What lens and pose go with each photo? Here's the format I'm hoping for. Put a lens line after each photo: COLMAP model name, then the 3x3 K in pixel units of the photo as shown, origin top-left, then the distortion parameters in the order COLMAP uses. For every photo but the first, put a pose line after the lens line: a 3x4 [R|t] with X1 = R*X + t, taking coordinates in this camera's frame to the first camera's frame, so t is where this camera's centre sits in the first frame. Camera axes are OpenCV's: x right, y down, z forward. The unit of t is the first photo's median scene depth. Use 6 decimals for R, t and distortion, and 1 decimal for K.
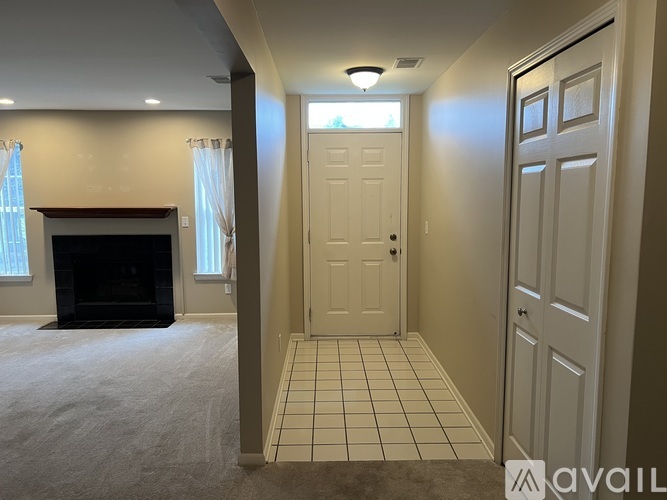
lens RADIAL K [[494.3, 0, 333.5], [0, 494.3, 250.0], [0, 0, 1]] dist [0.069743, -0.079615]
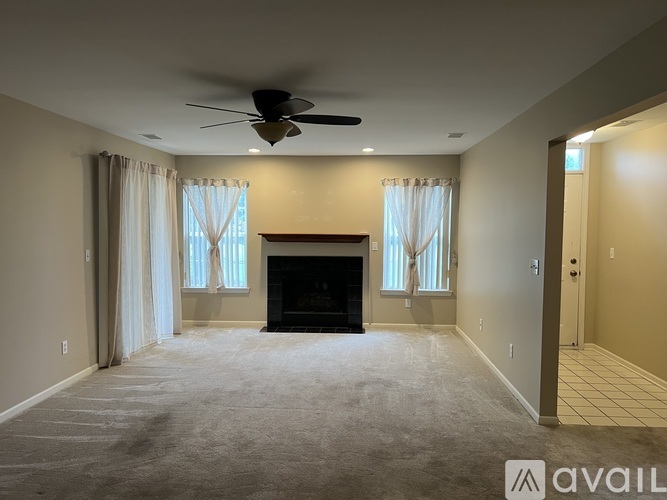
lens RADIAL K [[494.3, 0, 333.5], [0, 494.3, 250.0], [0, 0, 1]] dist [0.069743, -0.079615]
pose [[0.996533, 0.013772, -0.082048, -0.302589], [-0.018072, 0.998489, -0.051902, 0.016793], [0.081209, 0.053205, 0.995276, -0.202694]]
